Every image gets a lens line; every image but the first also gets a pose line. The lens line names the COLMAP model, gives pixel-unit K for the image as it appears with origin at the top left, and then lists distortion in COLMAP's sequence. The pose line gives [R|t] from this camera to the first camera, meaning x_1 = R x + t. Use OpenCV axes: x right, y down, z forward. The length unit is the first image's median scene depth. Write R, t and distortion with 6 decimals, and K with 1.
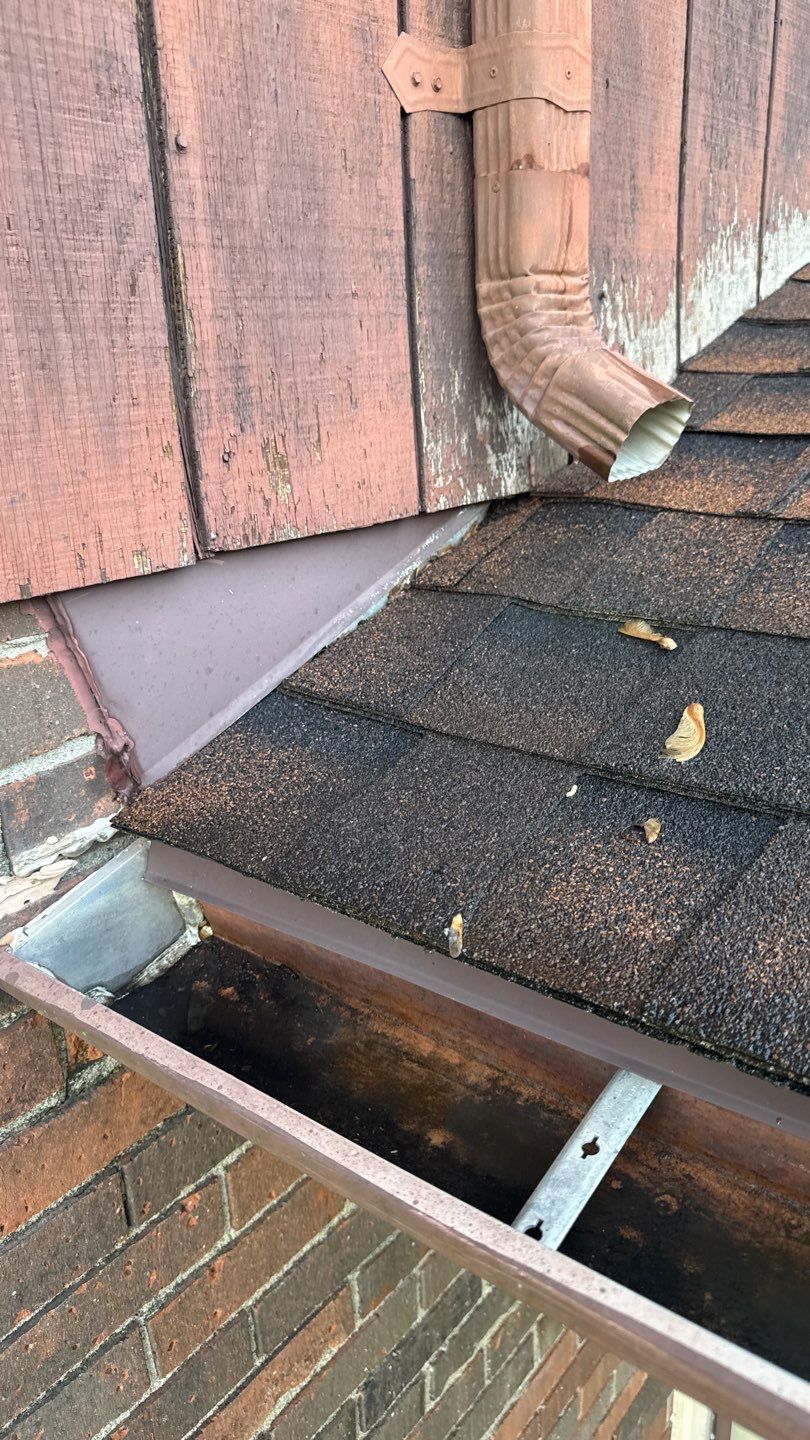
lens RADIAL K [[1014.2, 0, 406.4], [0, 1014.2, 719.9], [0, 0, 1]] dist [0.046288, -0.054544]
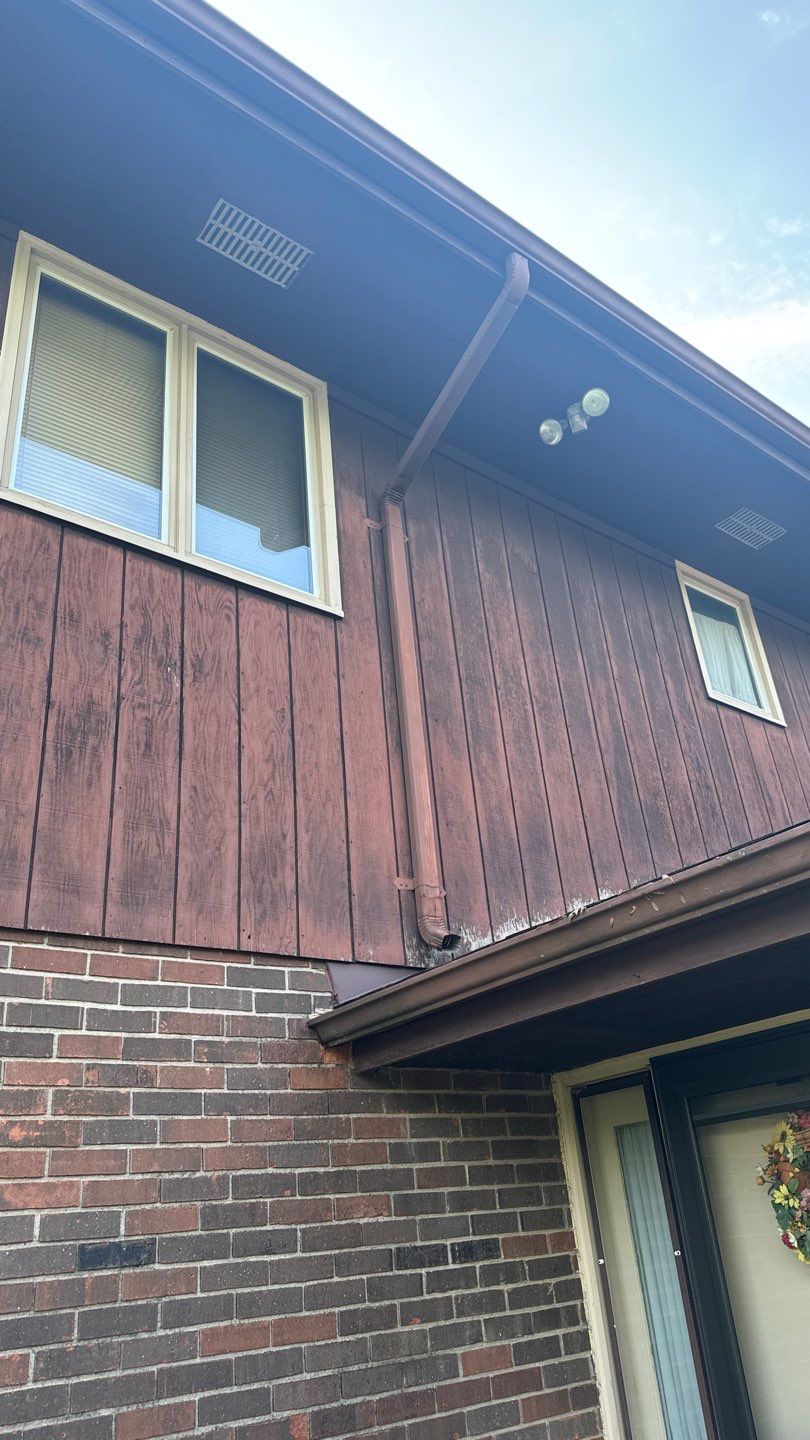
lens RADIAL K [[1014.2, 0, 405.3], [0, 1014.2, 722.2], [0, 0, 1]] dist [0.046288, -0.054544]
pose [[0.976107, -0.133493, -0.171449, 1.116438], [-0.030638, 0.696595, -0.716810, 2.720454], [0.215120, 0.704936, 0.675861, -3.337420]]
